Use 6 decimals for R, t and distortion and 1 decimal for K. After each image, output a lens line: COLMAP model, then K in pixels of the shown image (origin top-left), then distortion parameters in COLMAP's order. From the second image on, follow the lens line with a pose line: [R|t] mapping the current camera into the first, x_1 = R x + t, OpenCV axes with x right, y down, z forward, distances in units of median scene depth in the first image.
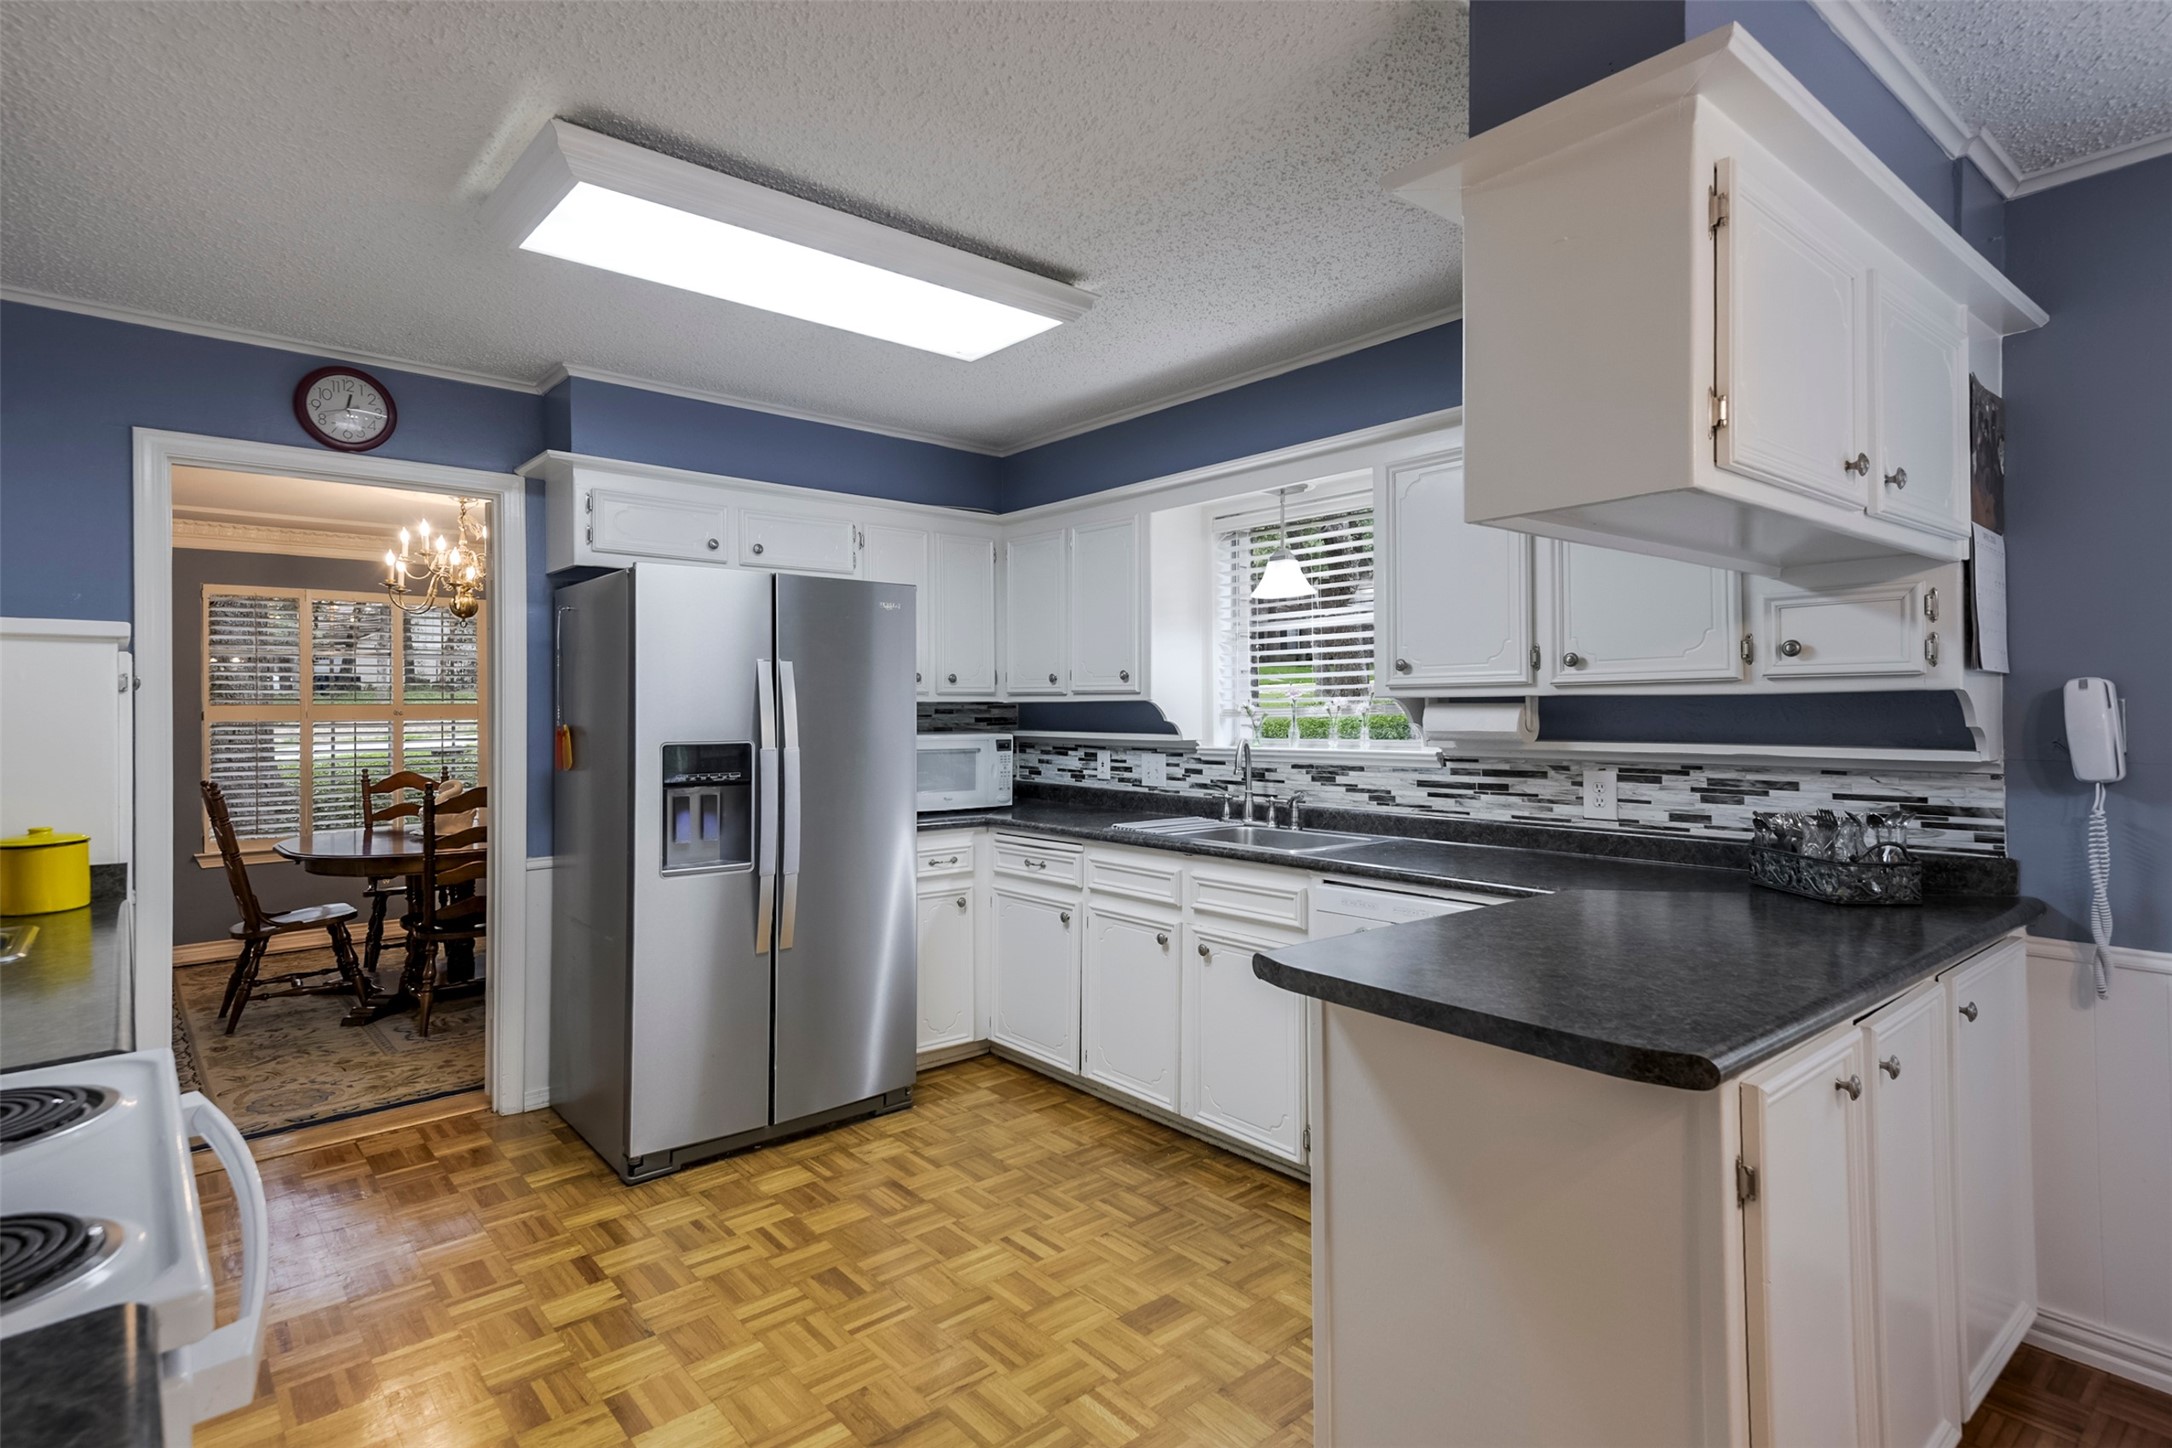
lens RADIAL K [[1102.0, 0, 1078.2], [0, 1102.0, 708.3], [0, 0, 1]] dist [0.054291, 0.001168]
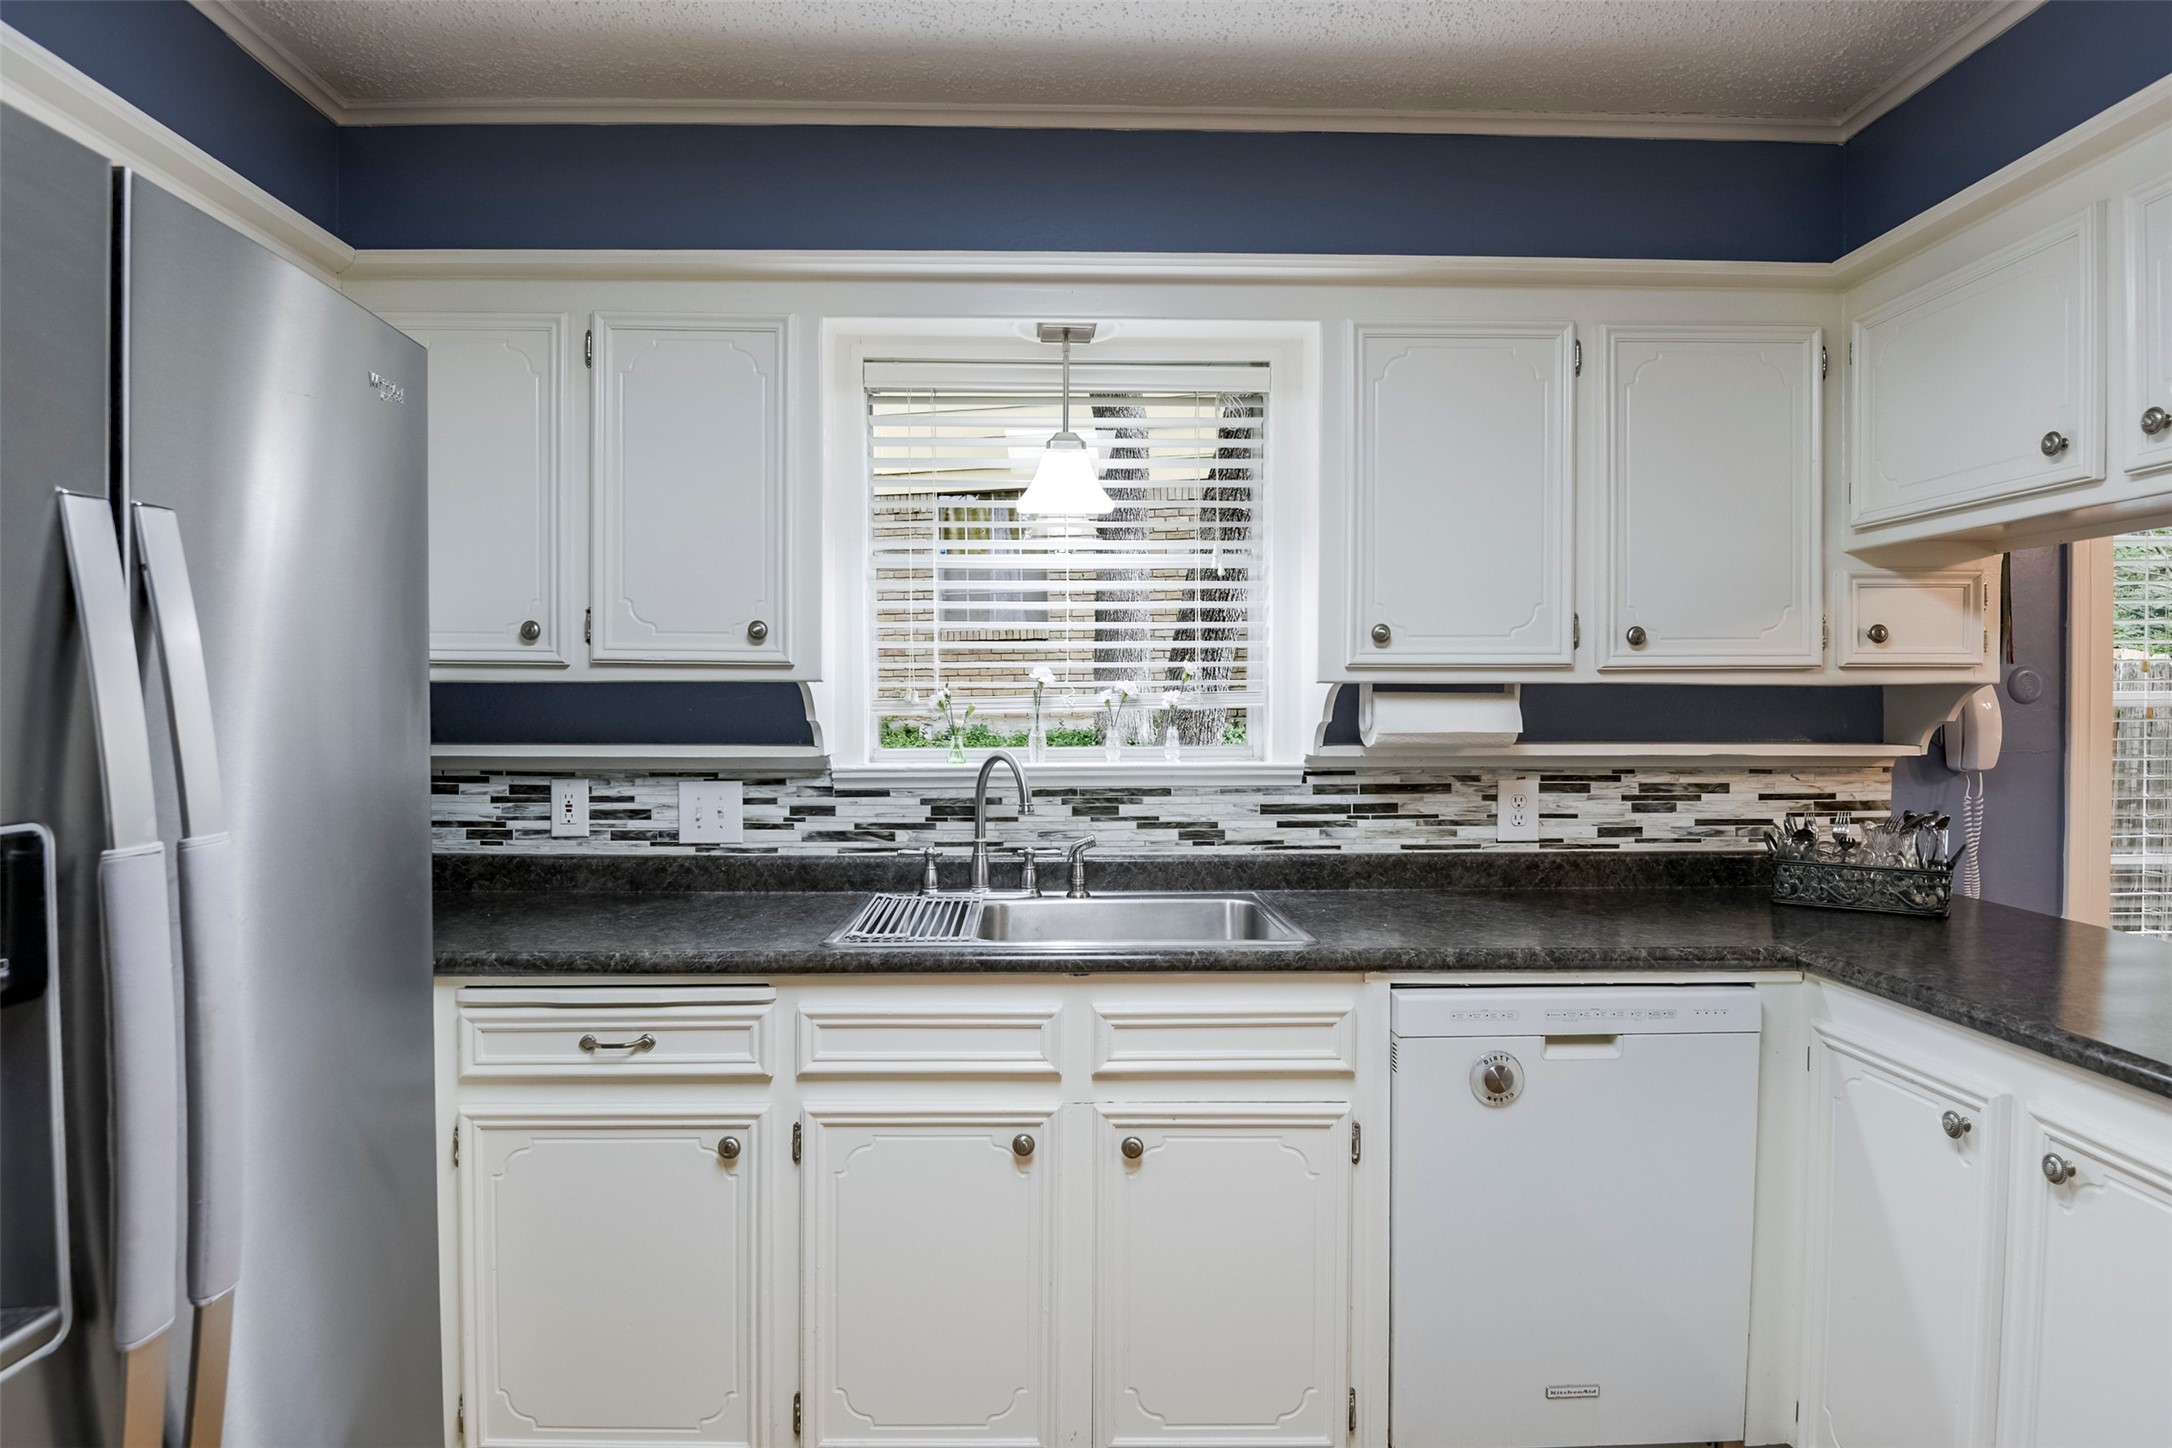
lens RADIAL K [[1214.0, 0, 1083.0], [0, 1214.0, 709.1], [0, 0, 1]] dist [0.009051, -0.001027]
pose [[0.627539, -0.003665, 0.778577, -0.352164], [-0.004711, 0.999953, 0.008504, 0.000347], [-0.778571, -0.009005, 0.627492, 0.631422]]
